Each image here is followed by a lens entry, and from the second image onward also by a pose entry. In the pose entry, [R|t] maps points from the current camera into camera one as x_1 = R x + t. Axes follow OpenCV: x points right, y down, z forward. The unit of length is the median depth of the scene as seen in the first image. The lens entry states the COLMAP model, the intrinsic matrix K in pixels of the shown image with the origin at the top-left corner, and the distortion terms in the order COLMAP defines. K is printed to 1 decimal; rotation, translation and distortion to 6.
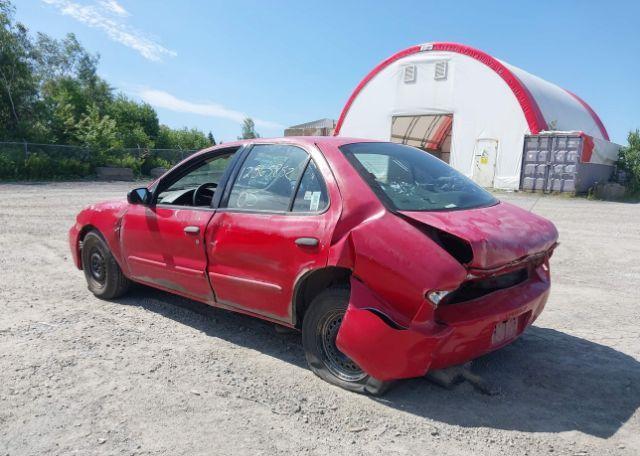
lens RADIAL K [[500.2, 0, 321.4], [0, 500.2, 230.7], [0, 0, 1]] dist [0.048447, -0.050781]
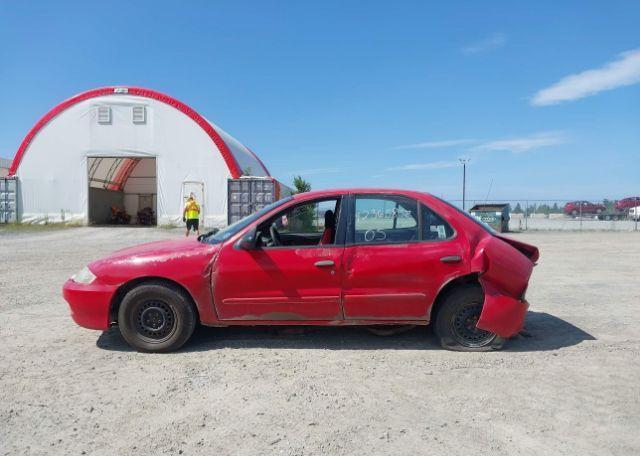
lens RADIAL K [[500.2, 0, 319.3], [0, 500.2, 228.3], [0, 0, 1]] dist [0.048447, -0.050781]
pose [[0.776822, -0.049651, 0.627759, -1.041687], [0.102421, 0.993575, -0.048156, -0.030622], [-0.621335, 0.101704, 0.776916, 0.055428]]
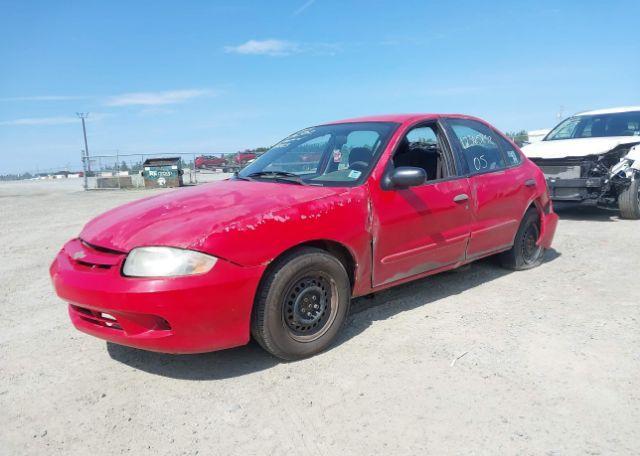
lens RADIAL K [[500.2, 0, 320.5], [0, 500.2, 228.4], [0, 0, 1]] dist [0.048447, -0.050781]
pose [[0.141910, -0.166932, 0.975703, -1.355012], [0.175769, 0.974264, 0.141121, -0.141159], [-0.974149, 0.151472, 0.167599, 1.136254]]
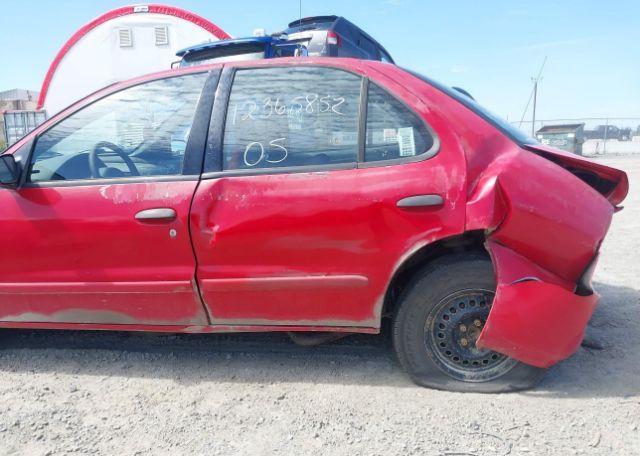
lens RADIAL K [[500.2, 0, 320.8], [0, 500.2, 236.3], [0, 0, 1]] dist [0.048447, -0.050781]
pose [[0.842557, -0.146669, 0.518253, -0.410768], [0.117682, 0.989091, 0.088596, -0.006136], [-0.525593, -0.013658, 0.850626, 0.403196]]
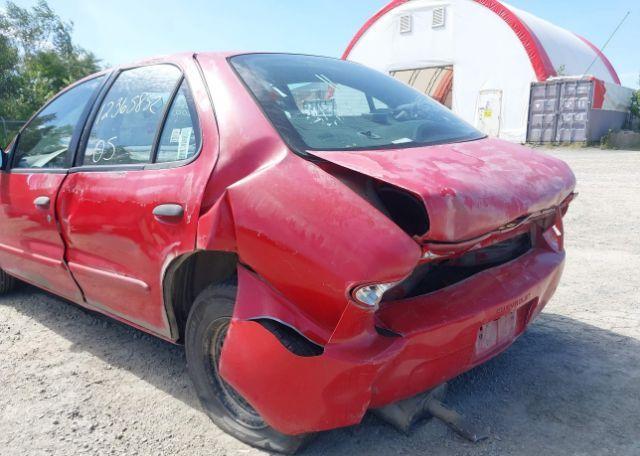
lens RADIAL K [[500.2, 0, 320.6], [0, 500.2, 236.8], [0, 0, 1]] dist [0.048447, -0.050781]
pose [[0.998583, -0.049832, -0.018670, 0.137155], [0.051116, 0.995787, 0.076131, 0.013529], [0.014798, -0.076978, 0.996923, 0.315411]]
